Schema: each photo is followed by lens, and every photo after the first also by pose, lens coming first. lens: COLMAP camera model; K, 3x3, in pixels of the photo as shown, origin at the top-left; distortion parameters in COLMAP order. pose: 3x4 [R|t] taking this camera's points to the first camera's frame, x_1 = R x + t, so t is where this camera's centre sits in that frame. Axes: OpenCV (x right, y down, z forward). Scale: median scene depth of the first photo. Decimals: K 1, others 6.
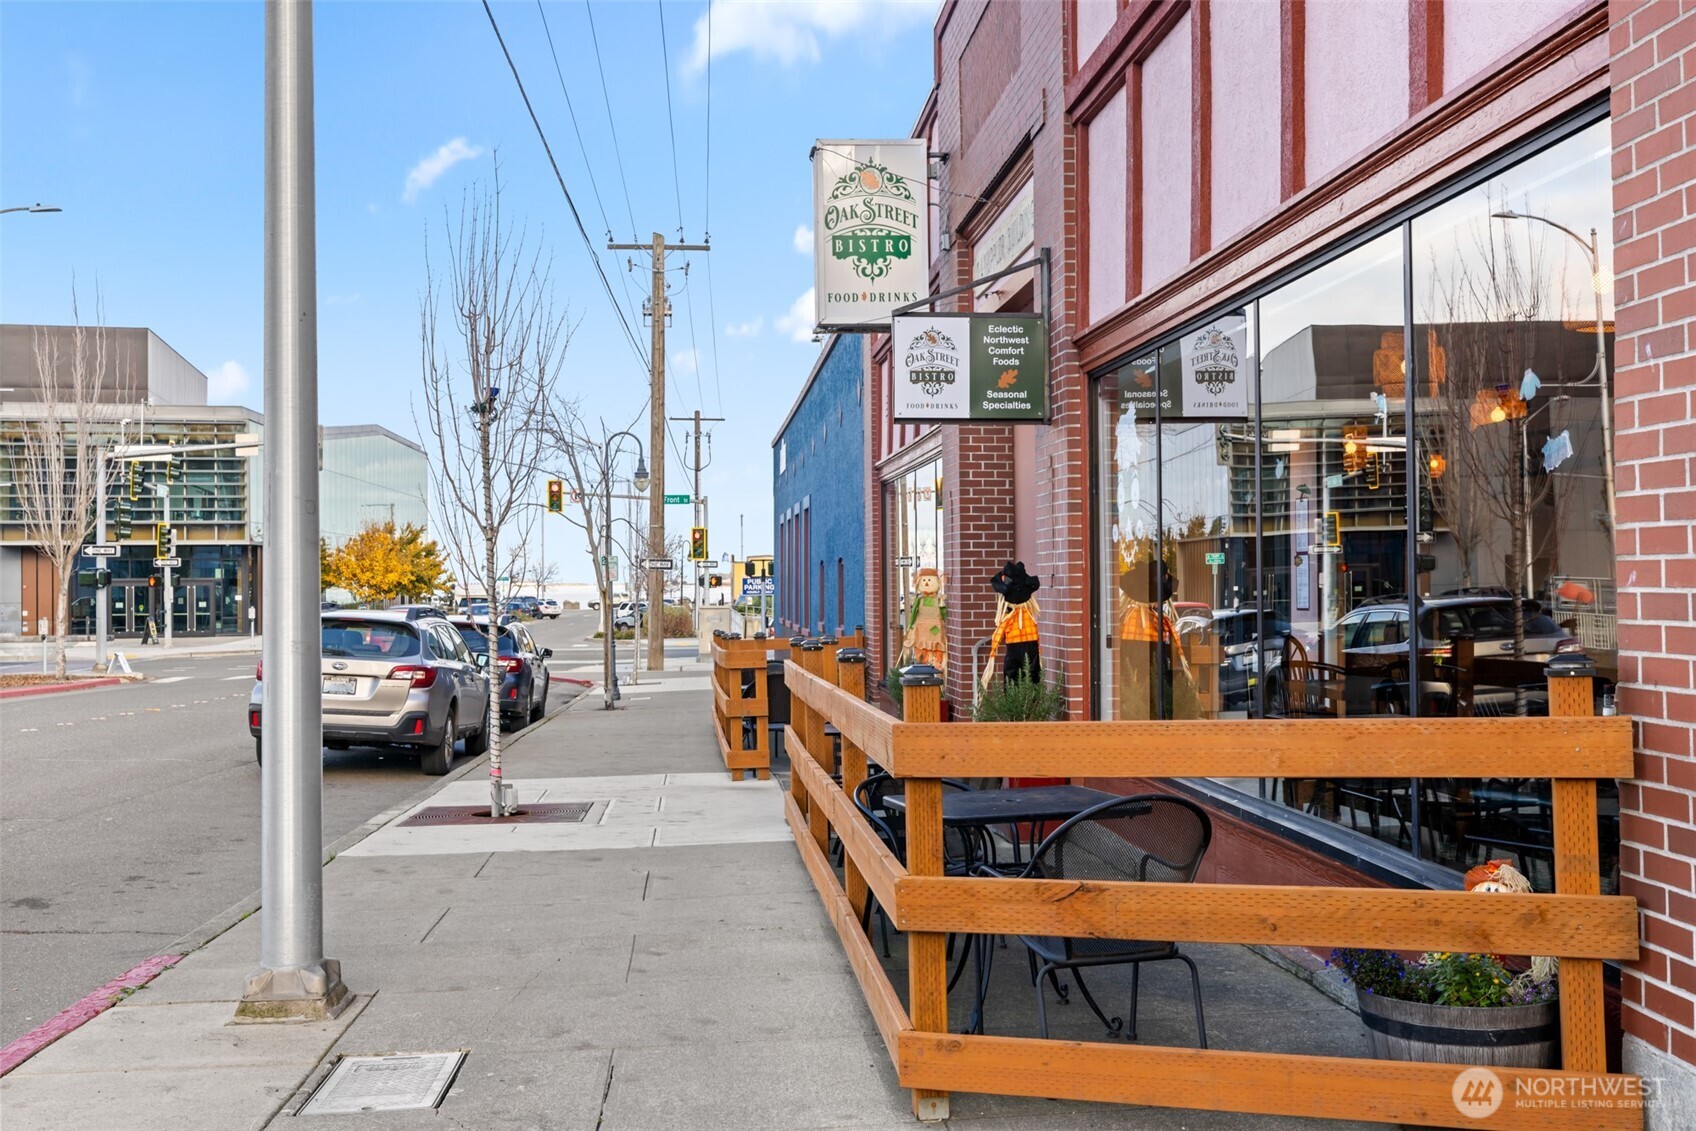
lens RADIAL K [[1659.6, 0, 848.0], [0, 1659.6, 565.5], [0, 0, 1]] dist [-0.003069, 0.002991]
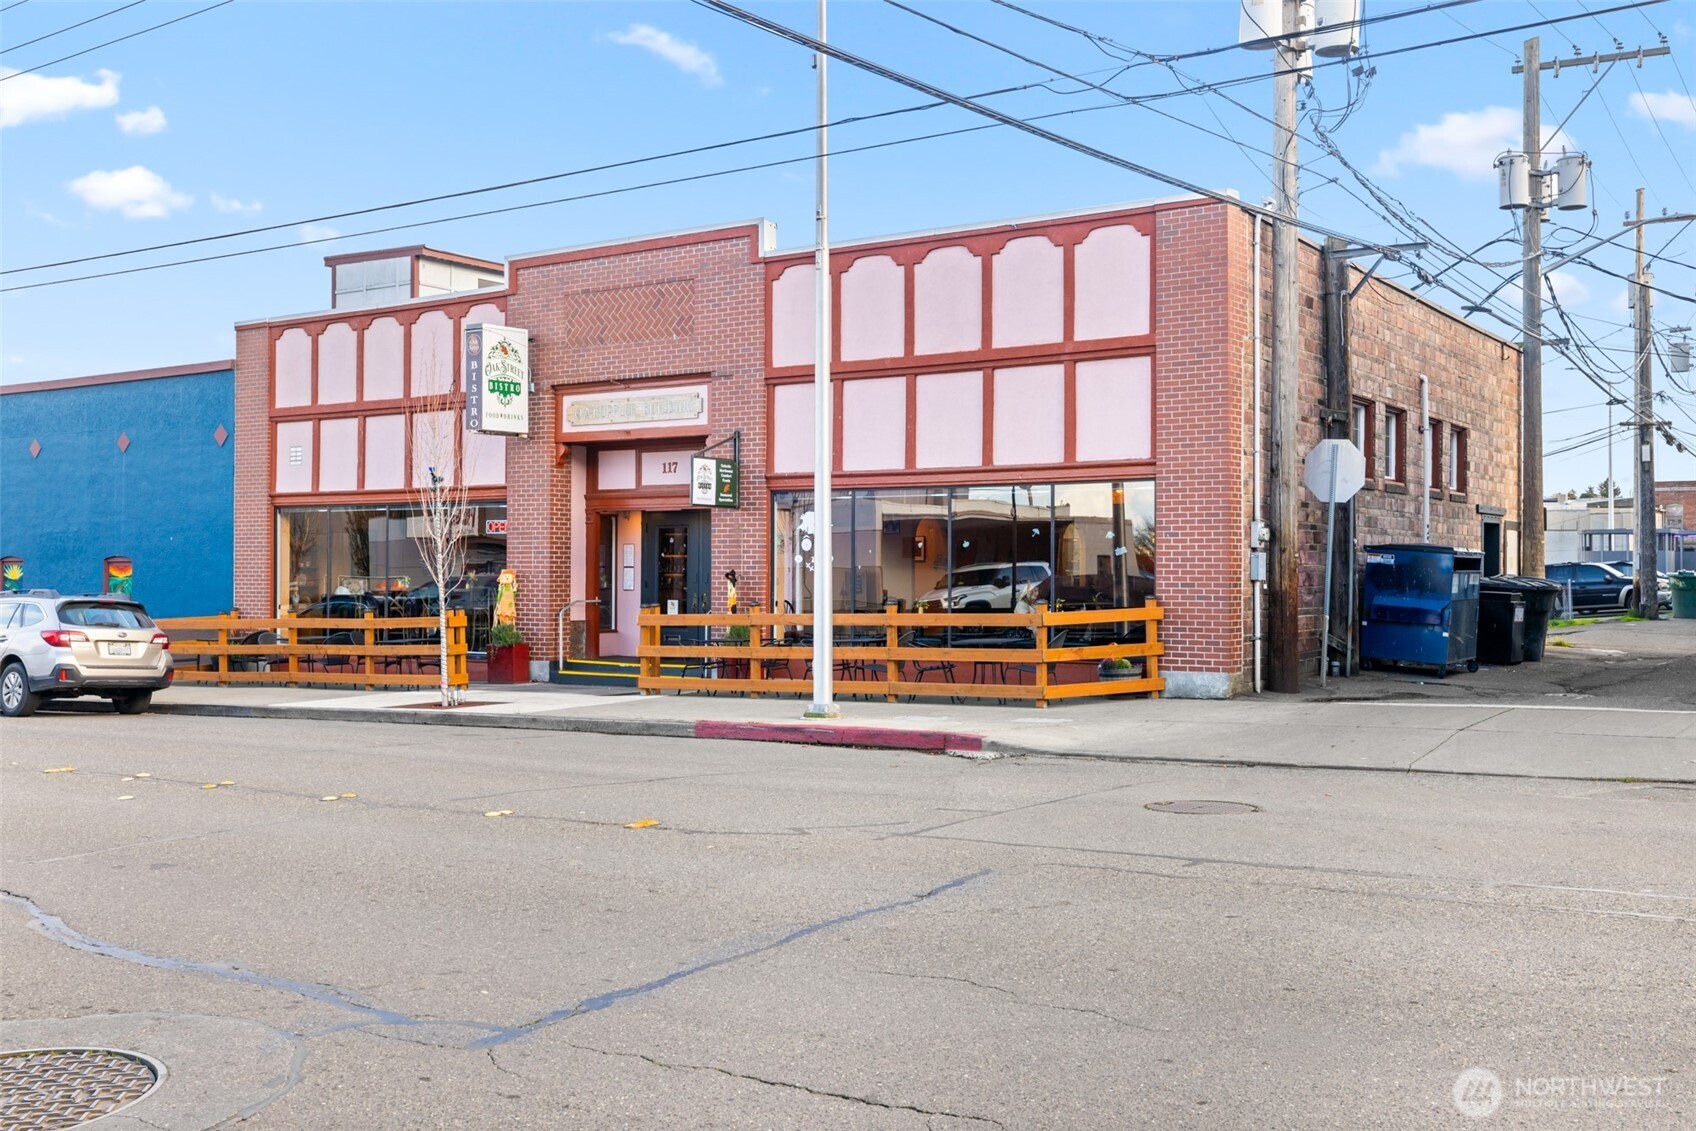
lens RADIAL K [[1659.6, 0, 848.0], [0, 1659.6, 565.5], [0, 0, 1]] dist [-0.003069, 0.002991]
pose [[0.630923, 0.019394, 0.775603, -1.148236], [-0.017858, 0.999786, -0.010473, 0.009706], [-0.775640, -0.007244, 0.631134, -0.410633]]
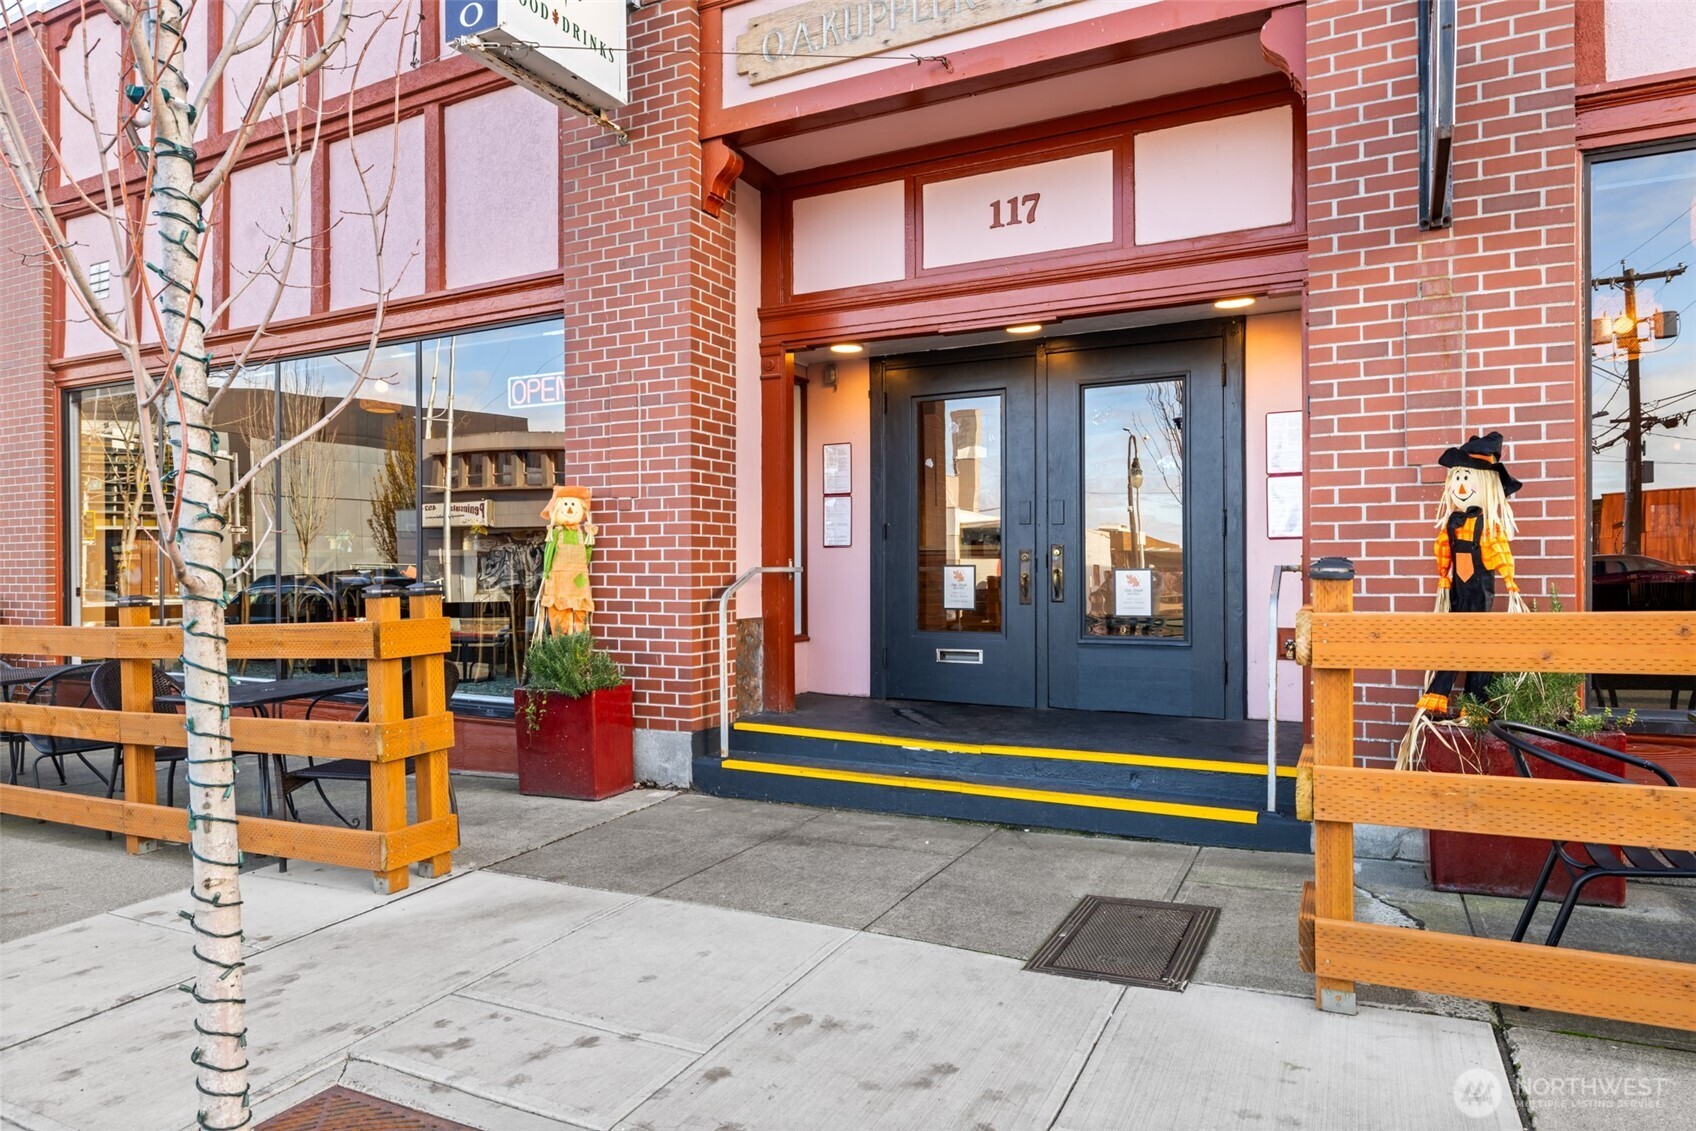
lens RADIAL K [[1022.3, 0, 848.0], [0, 1022.3, 565.5], [0, 0, 1]] dist [-0.002736, -0.000915]
pose [[0.533234, 0.011608, 0.845888, -0.246875], [-0.009237, 0.999926, -0.007899, 0.037183], [-0.845917, -0.003601, 0.533302, 0.731040]]
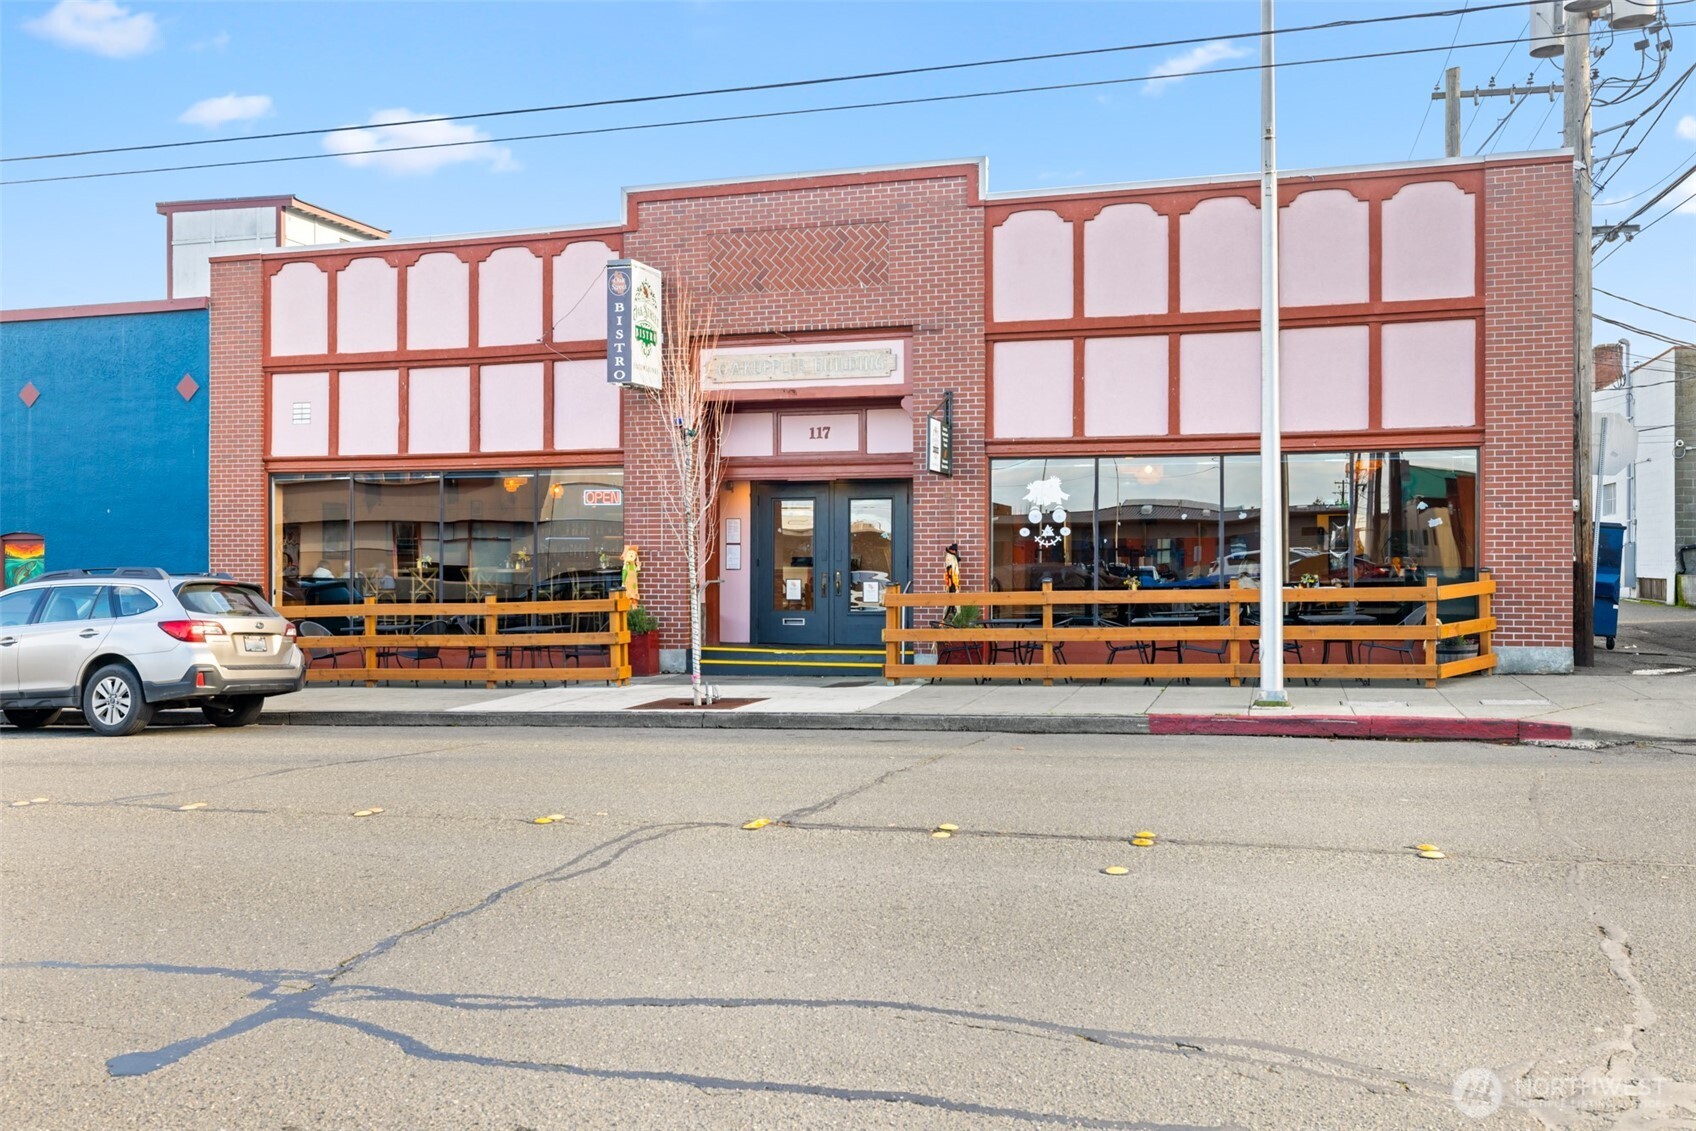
lens RADIAL K [[1469.9, 0, 848.0], [0, 1469.9, 565.5], [0, 0, 1]] dist [0.002500, -0.004167]
pose [[0.376921, 0.014115, 0.926138, -1.200523], [-0.013056, 0.999866, -0.009925, 0.032690], [-0.926154, -0.008351, 0.377054, 0.318261]]
